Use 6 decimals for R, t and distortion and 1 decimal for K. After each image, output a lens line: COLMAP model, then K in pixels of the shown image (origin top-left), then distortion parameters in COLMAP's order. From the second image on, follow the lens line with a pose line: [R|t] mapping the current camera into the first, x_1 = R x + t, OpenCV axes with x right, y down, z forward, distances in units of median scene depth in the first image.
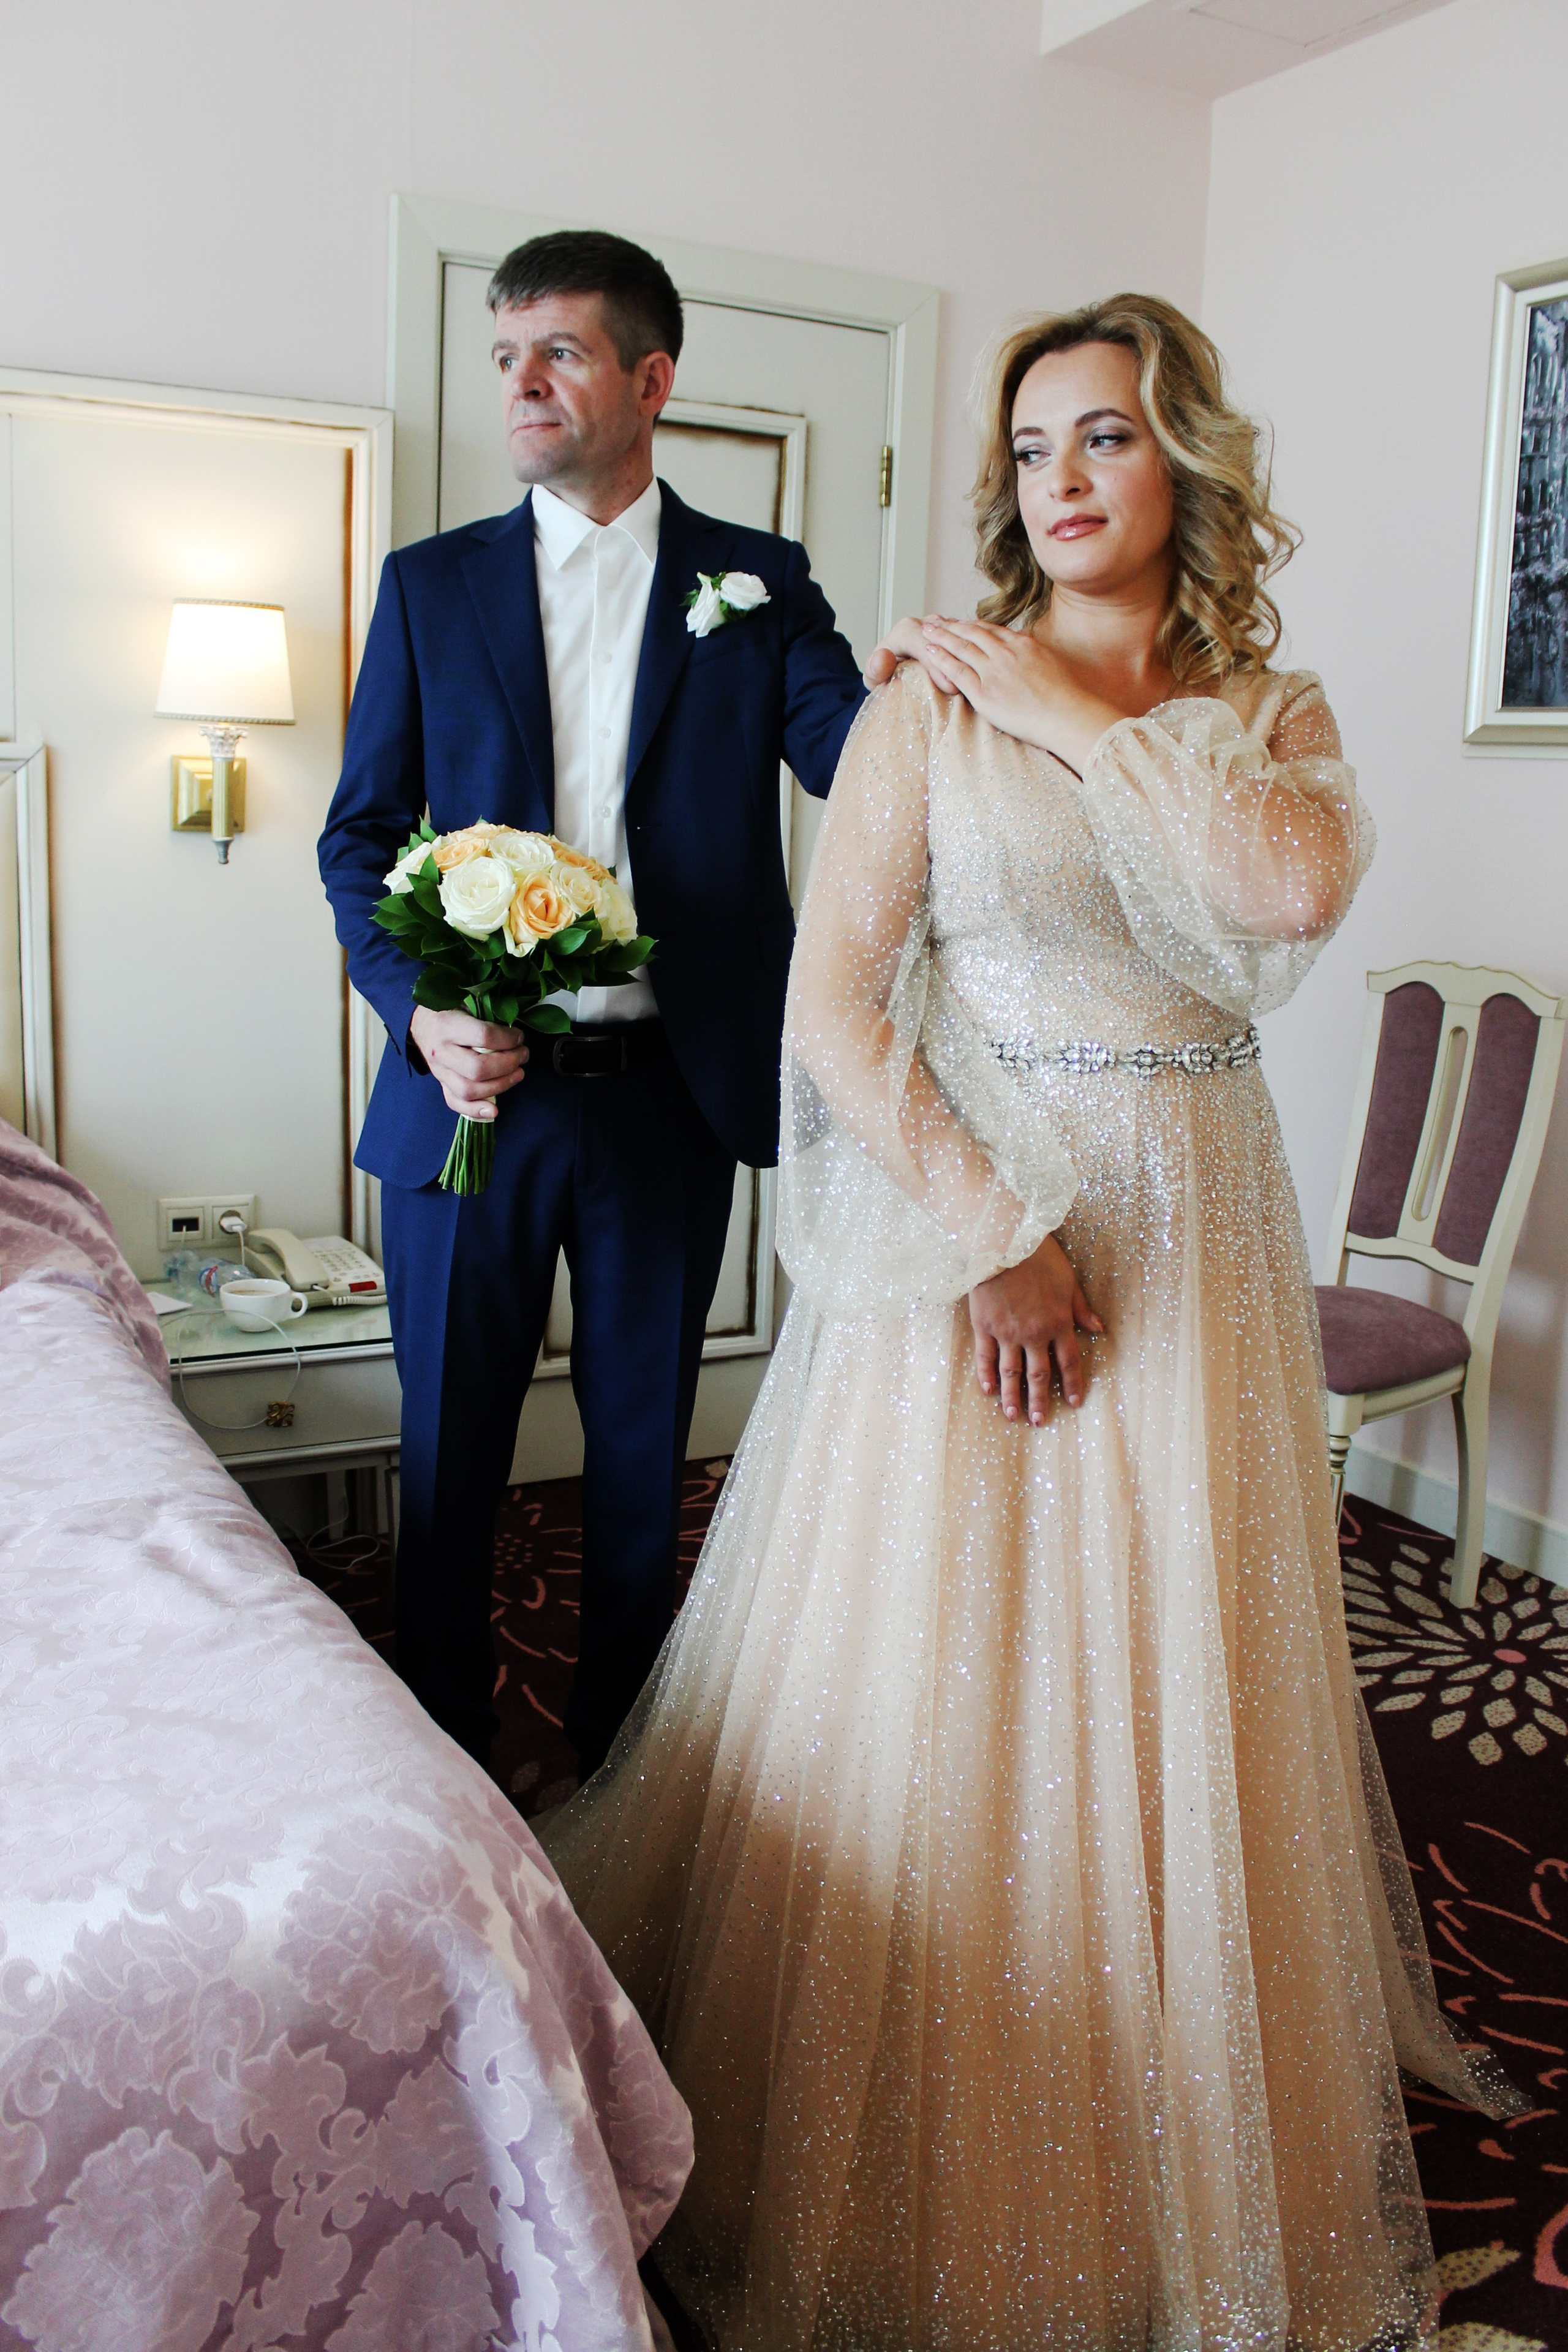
lens RADIAL K [[1992.6, 0, 761.2], [0, 1992.6, 1163.2], [0, 0, 1]] dist [-0.164435, 0.145679]
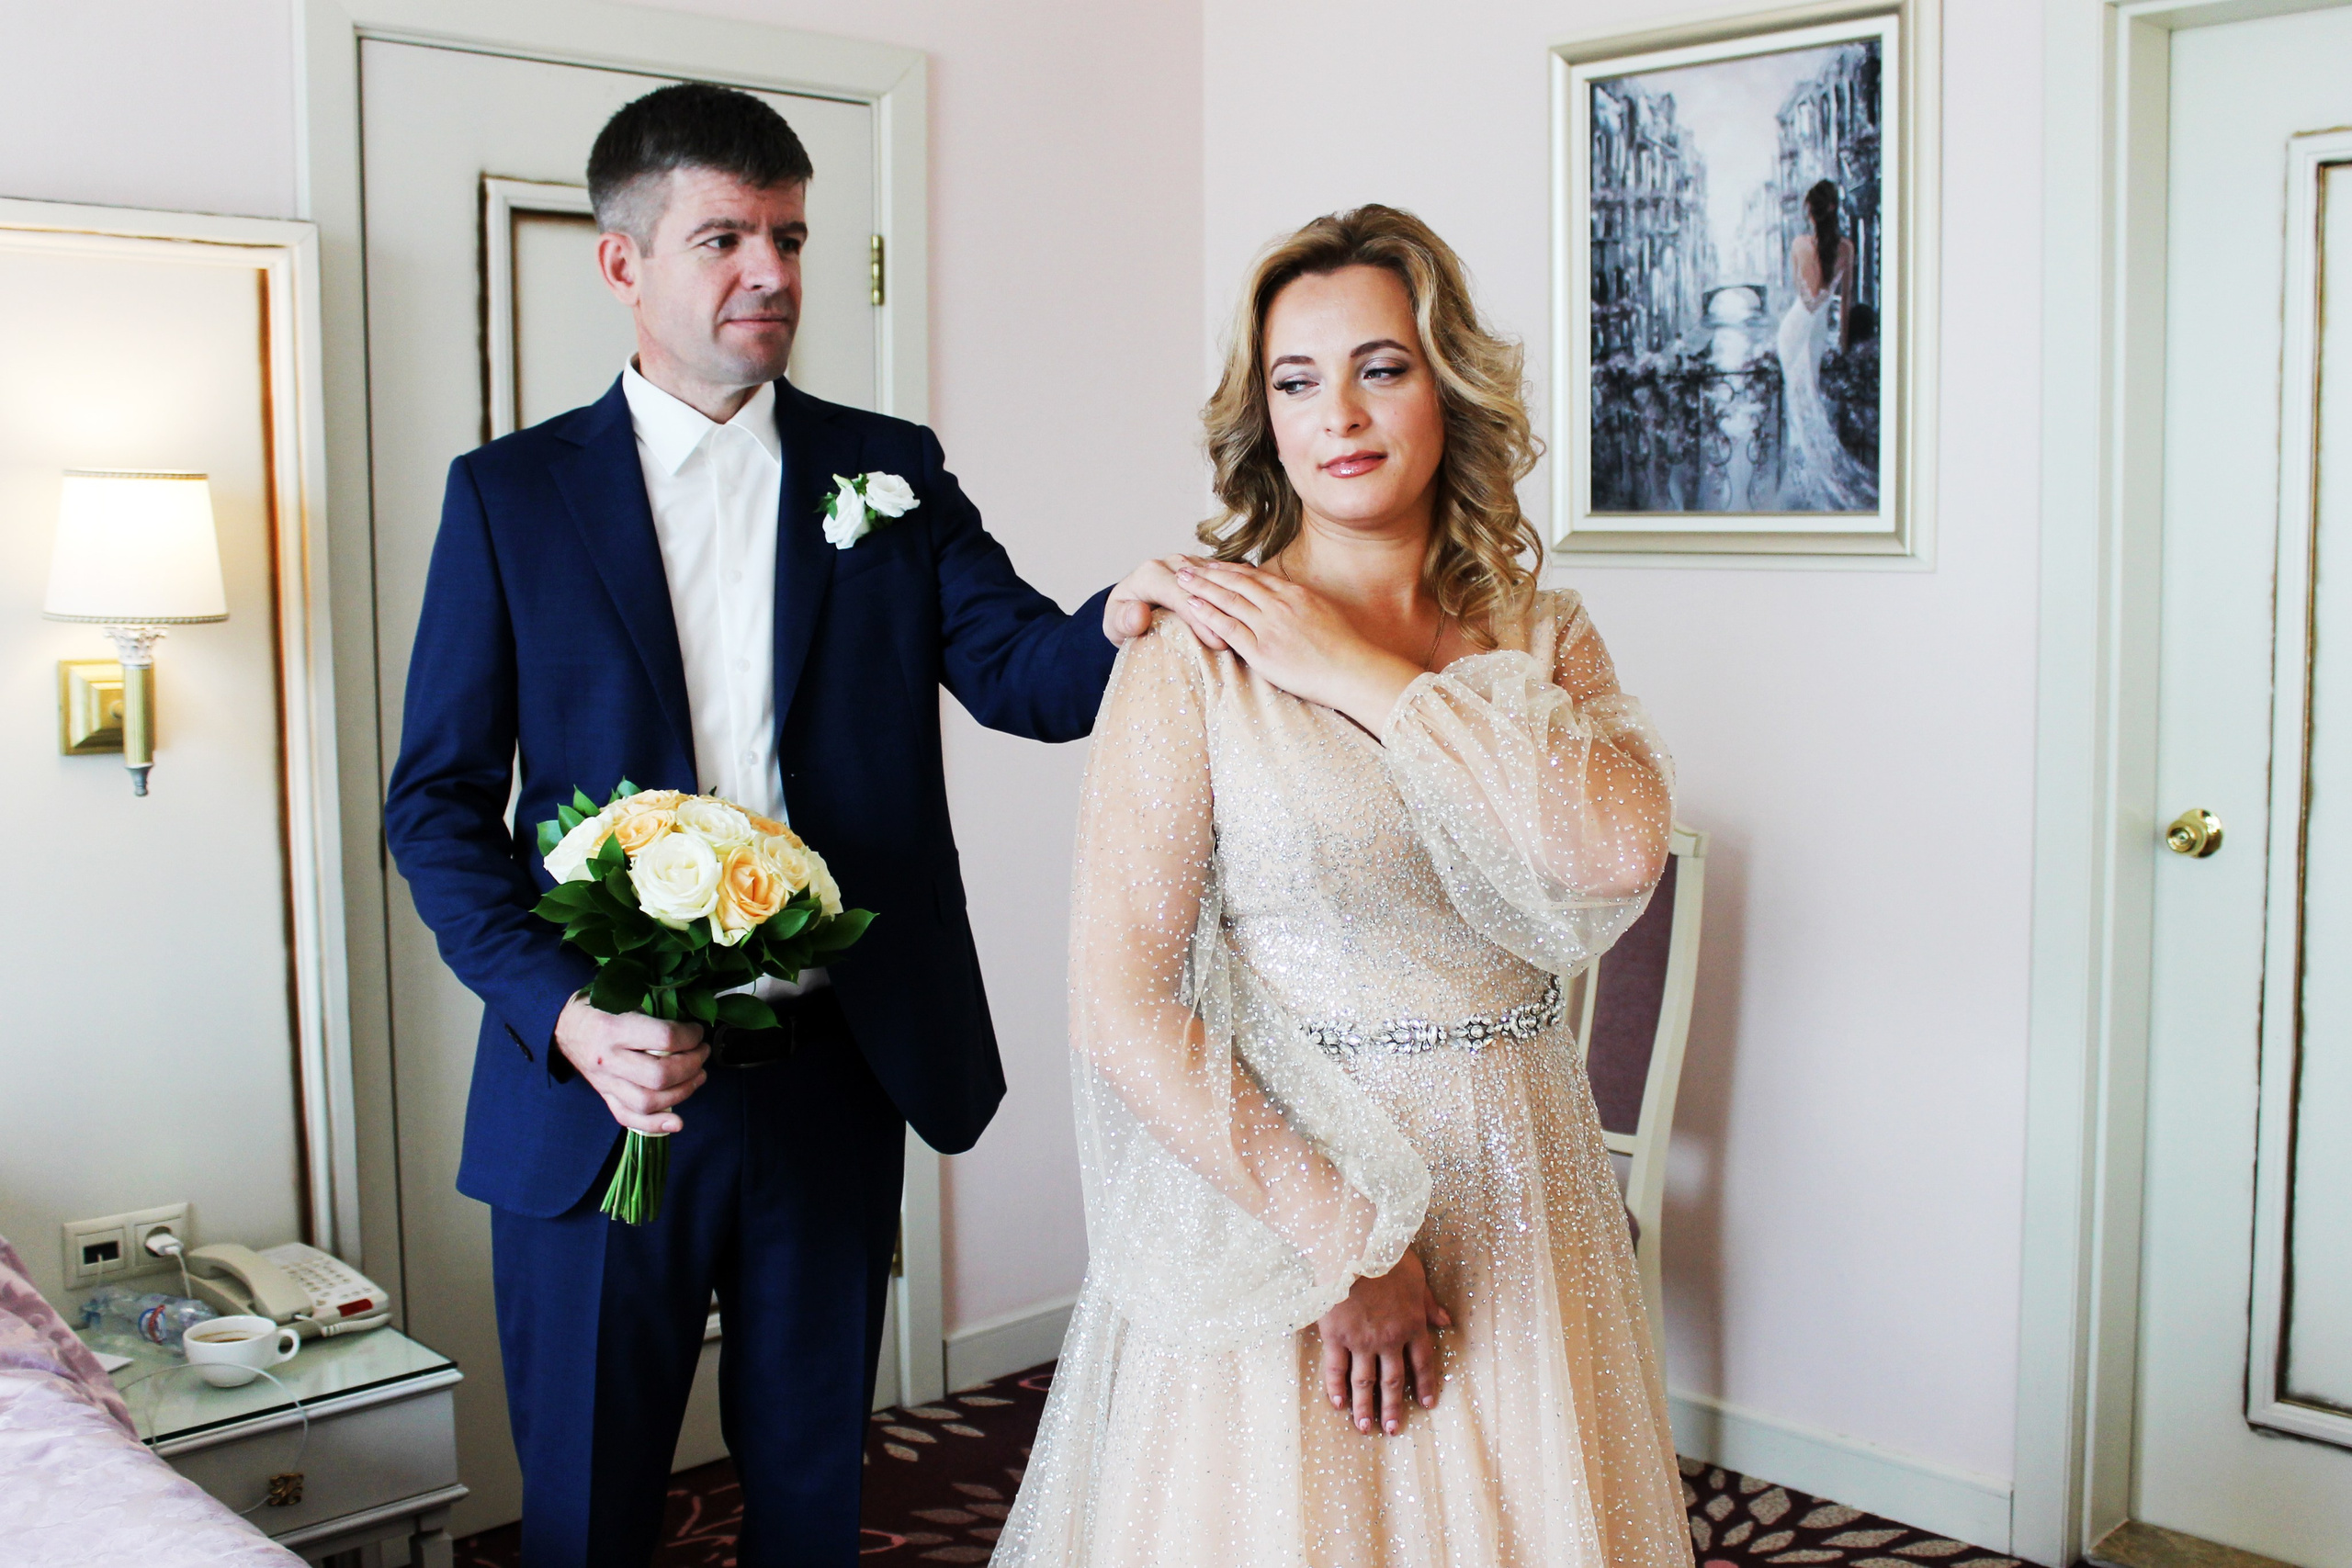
lens RADIAL K [[2467.5, 0, 1181.0], [0, 2467.5, 754.3], [0, 0, 1]] dist [-0.127098, 0.155134]
pose [[0.962432, -0.066760, 0.263187, -0.172879], [0.089945, 0.992963, -0.077038, -0.076379], [-0.256191, 0.097816, 0.961664, -0.073347]]
